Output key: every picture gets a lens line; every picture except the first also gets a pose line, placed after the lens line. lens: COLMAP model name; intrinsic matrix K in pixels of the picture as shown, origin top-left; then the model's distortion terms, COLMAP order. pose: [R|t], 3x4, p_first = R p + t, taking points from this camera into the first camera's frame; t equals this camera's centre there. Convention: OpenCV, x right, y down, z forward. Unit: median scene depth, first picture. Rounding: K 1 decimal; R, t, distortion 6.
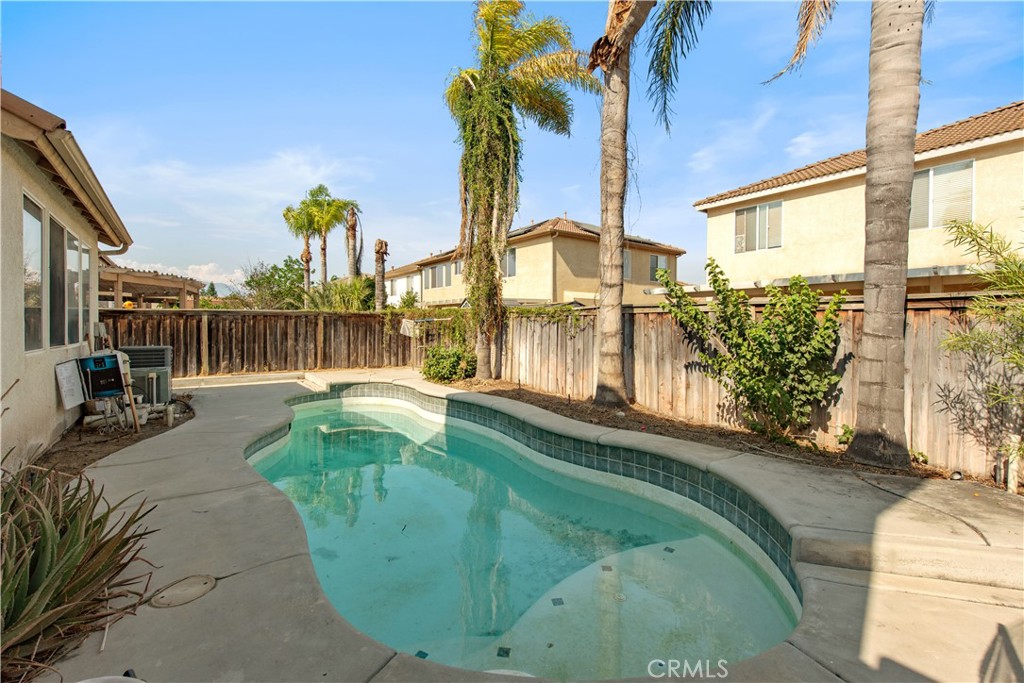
lens RADIAL K [[462.0, 0, 511.7], [0, 462.0, 316.6], [0, 0, 1]] dist [0.015992, -0.000204]
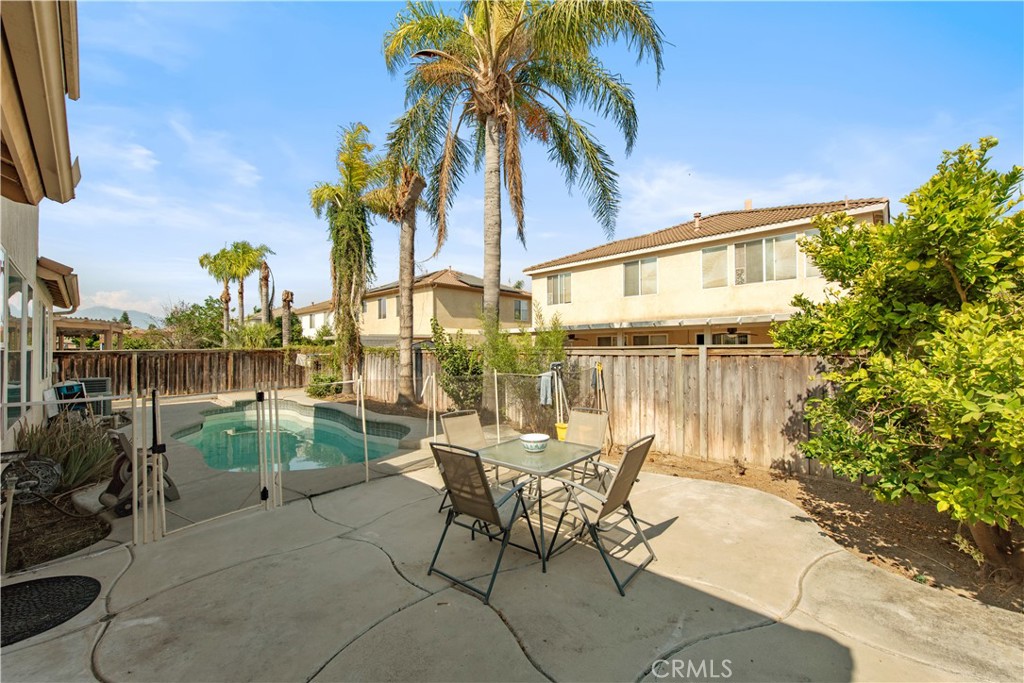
lens RADIAL K [[406.7, 0, 518.7], [0, 406.7, 336.8], [0, 0, 1]] dist [0.003276, 0.000143]
pose [[0.980845, -0.005042, 0.194724, 0.202090], [0.007691, 0.999888, -0.012848, -0.028509], [-0.194637, 0.014099, 0.980774, -0.374393]]
